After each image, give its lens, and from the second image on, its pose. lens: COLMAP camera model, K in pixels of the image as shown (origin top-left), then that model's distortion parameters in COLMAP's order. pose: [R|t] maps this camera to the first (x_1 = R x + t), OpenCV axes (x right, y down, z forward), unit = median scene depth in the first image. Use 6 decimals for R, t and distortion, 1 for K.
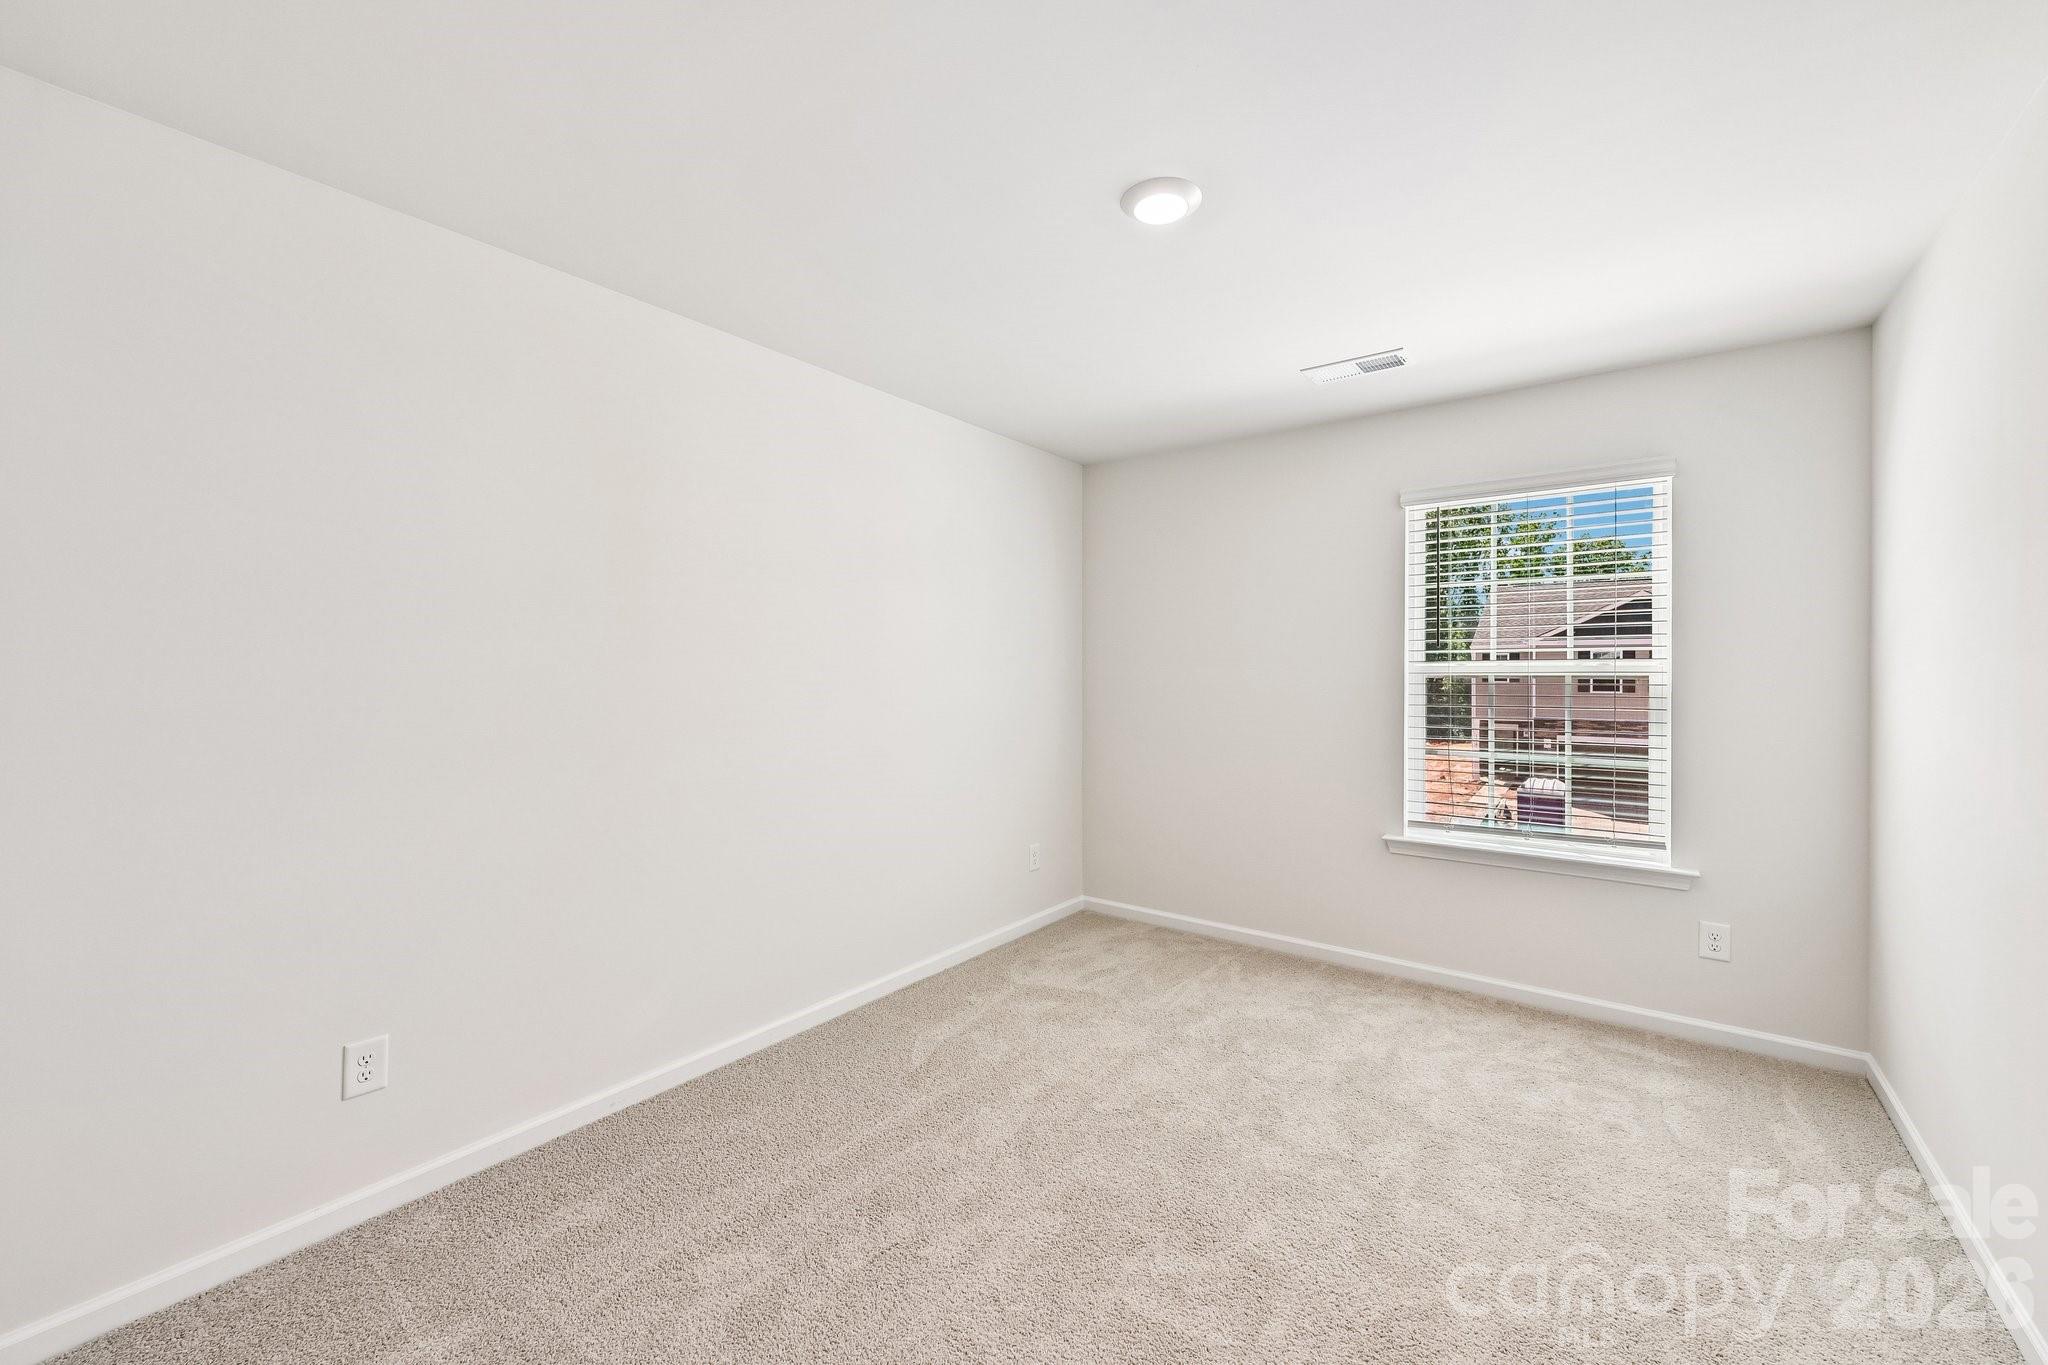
lens RADIAL K [[807.6, 0, 1025.0], [0, 807.6, 681.0], [0, 0, 1]] dist [-0.001860, 0.000924]
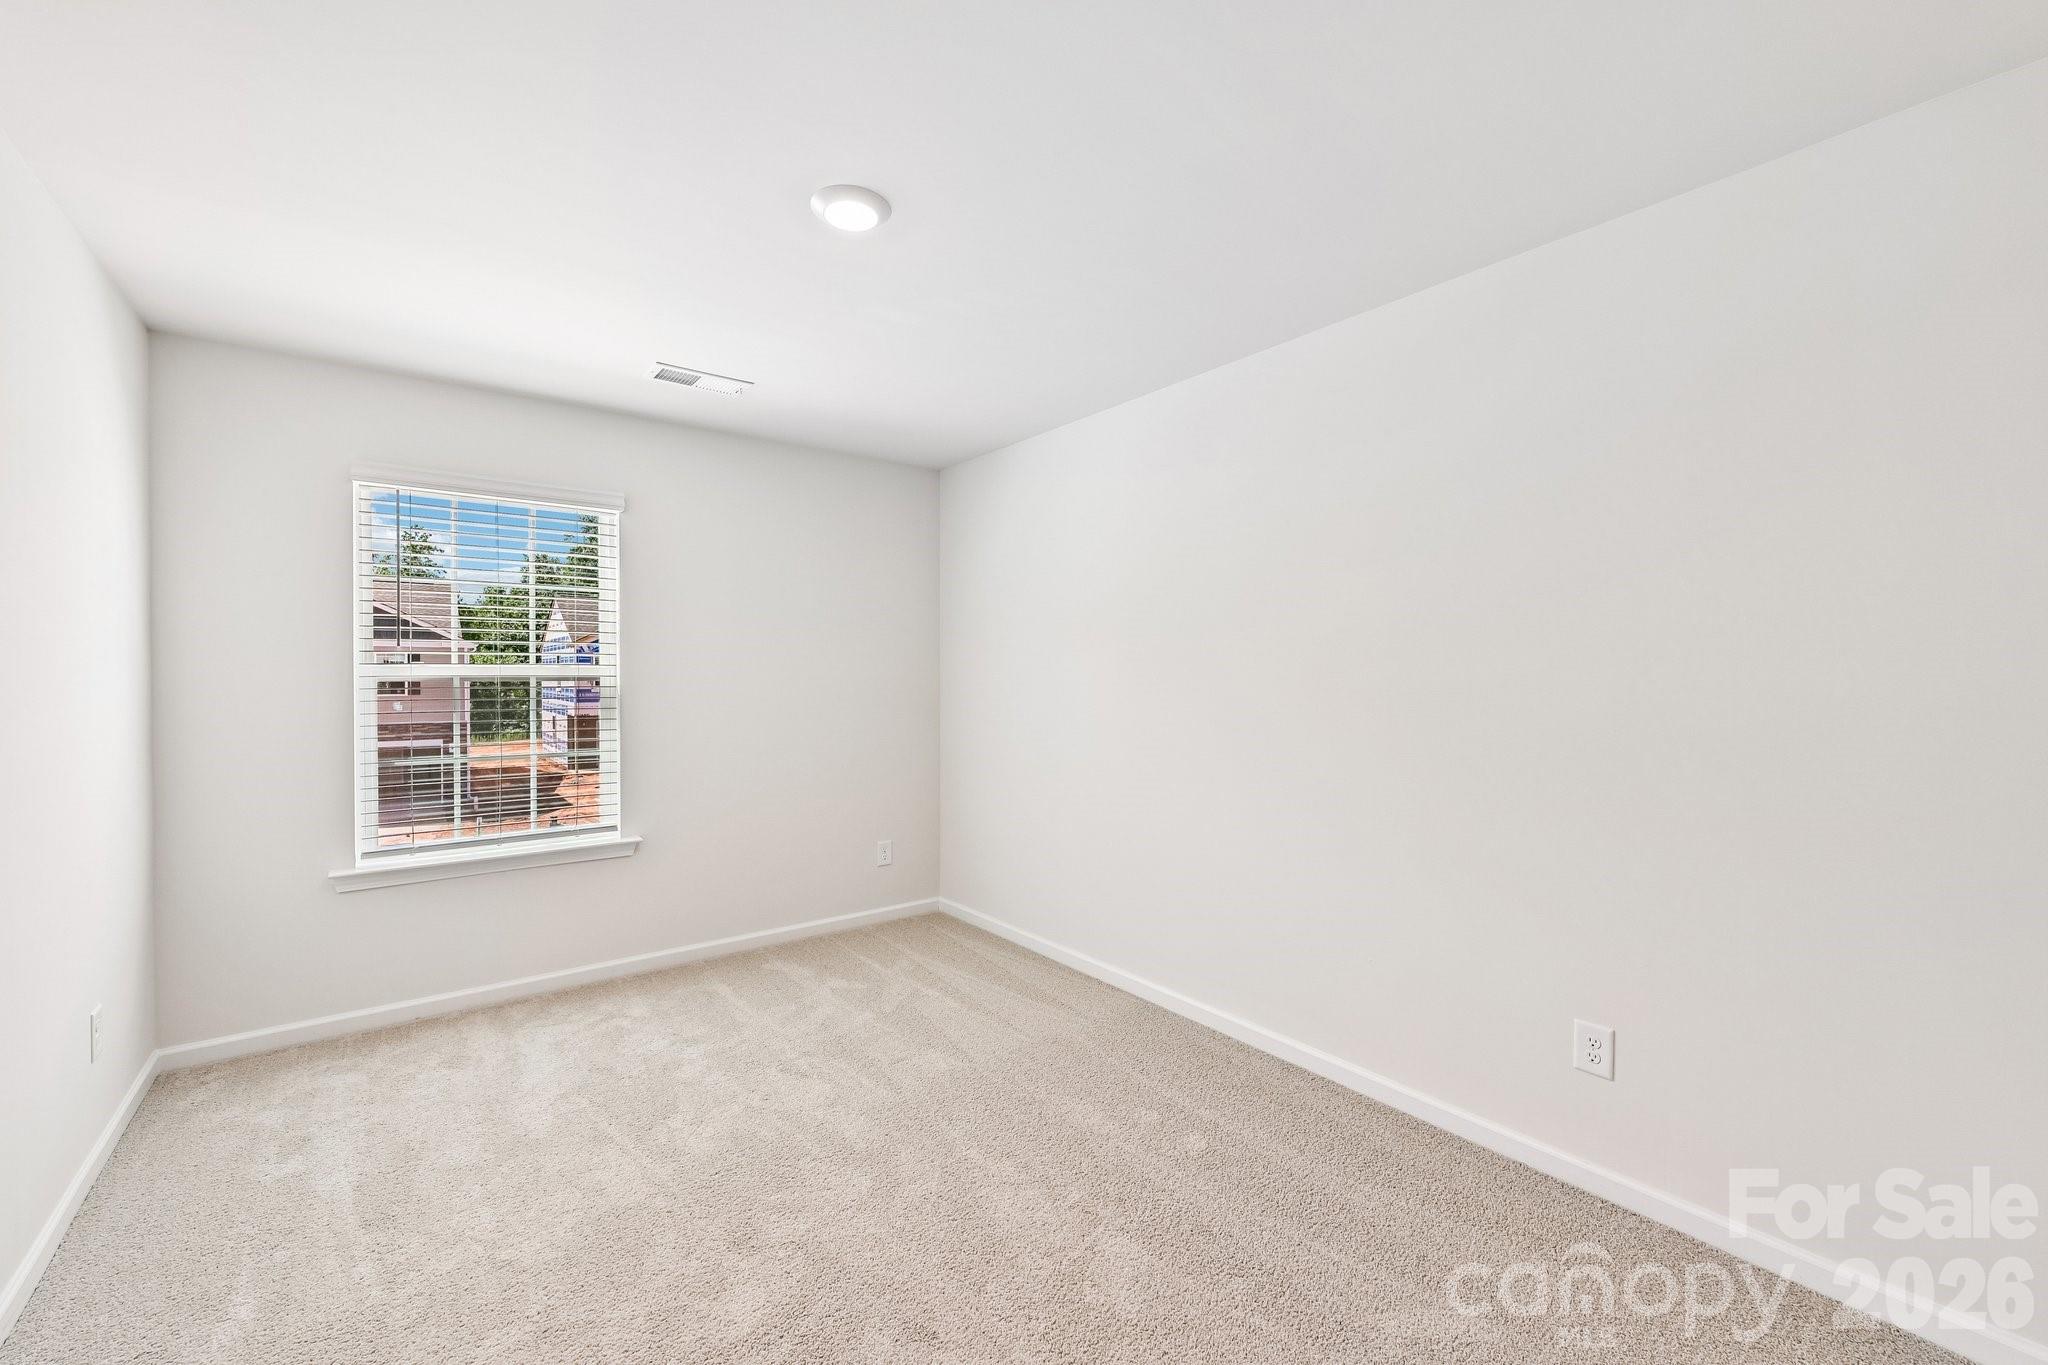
lens RADIAL K [[807.6, 0, 984.4], [0, 807.6, 696.3], [0, 0, 1]] dist [-0.001860, 0.000924]
pose [[0.273103, -0.024506, 0.961672, -0.189221], [0.009938, 0.999694, 0.022653, -0.001737], [-0.961933, 0.003370, 0.273263, 0.141618]]
